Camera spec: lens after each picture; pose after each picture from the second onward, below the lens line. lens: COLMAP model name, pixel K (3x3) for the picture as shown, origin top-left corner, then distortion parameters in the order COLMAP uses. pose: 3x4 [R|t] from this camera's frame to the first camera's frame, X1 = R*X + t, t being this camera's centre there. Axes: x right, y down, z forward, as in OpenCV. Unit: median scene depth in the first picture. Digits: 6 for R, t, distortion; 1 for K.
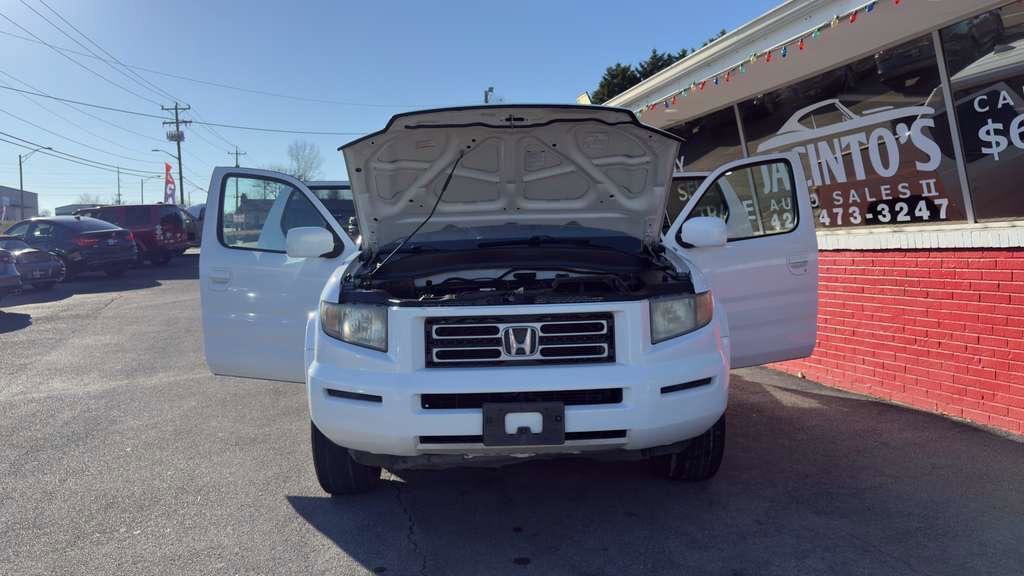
lens RADIAL K [[767.0, 0, 487.2], [0, 767.0, 290.5], [0, 0, 1]] dist [0.114681, -0.148929]
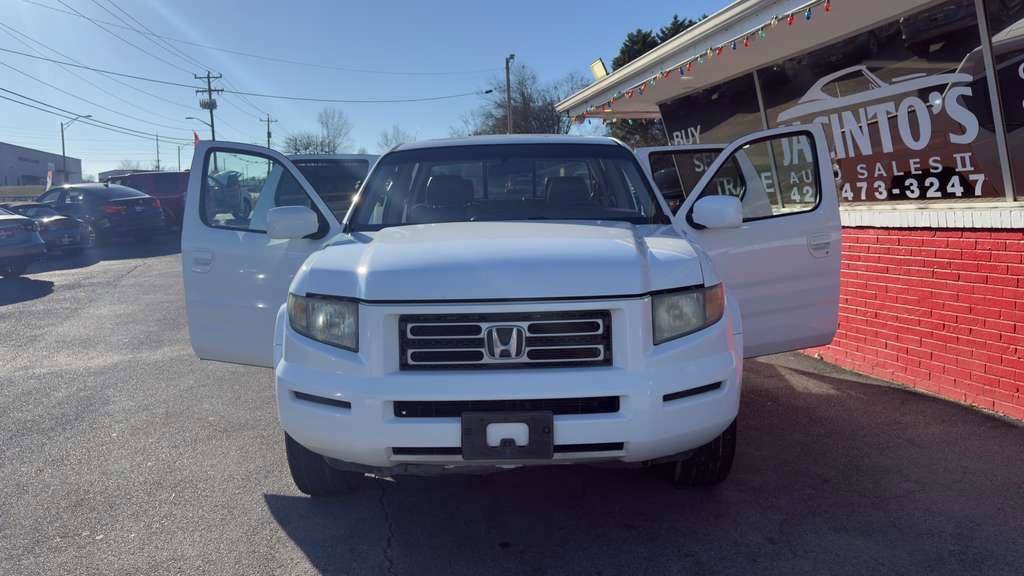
lens RADIAL K [[742.9, 0, 487.9], [0, 742.9, 284.1], [0, 0, 1]] dist [0.077504, -0.080214]
pose [[0.999566, 0.004002, -0.029178, 0.031888], [-0.002804, 0.999156, 0.040985, -0.024304], [0.029317, -0.040886, 0.998734, 0.093770]]
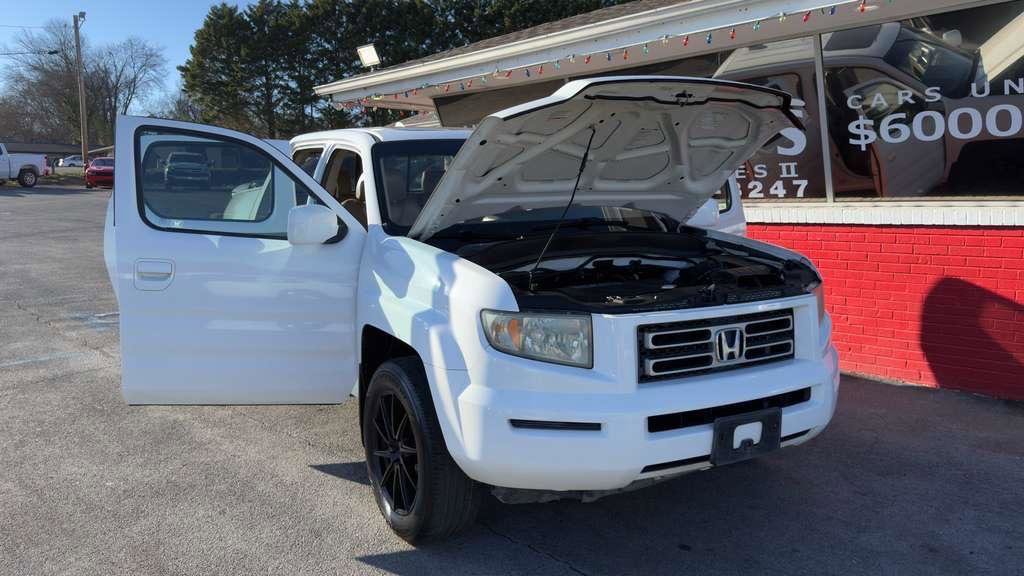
lens RADIAL K [[780.4, 0, 464.2], [0, 780.4, 255.3], [0, 0, 1]] dist [0.089546, -0.119060]
pose [[0.884528, -0.025535, 0.465788, -0.441339], [0.017518, 0.999615, 0.021534, -0.043102], [-0.466158, -0.010887, 0.884634, 0.214608]]
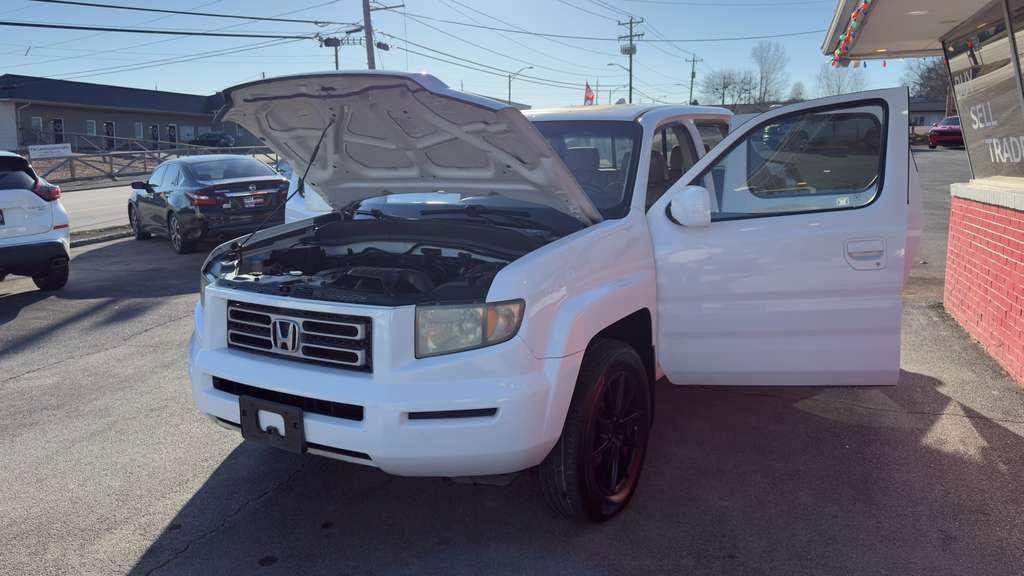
lens RADIAL K [[748.5, 0, 484.9], [0, 748.5, 248.1], [0, 0, 1]] dist [0.077411, -0.082176]
pose [[0.835119, 0.078578, -0.544428, 0.487760], [-0.039511, 0.995757, 0.083111, -0.083098], [0.548649, -0.047897, 0.834680, 0.247522]]
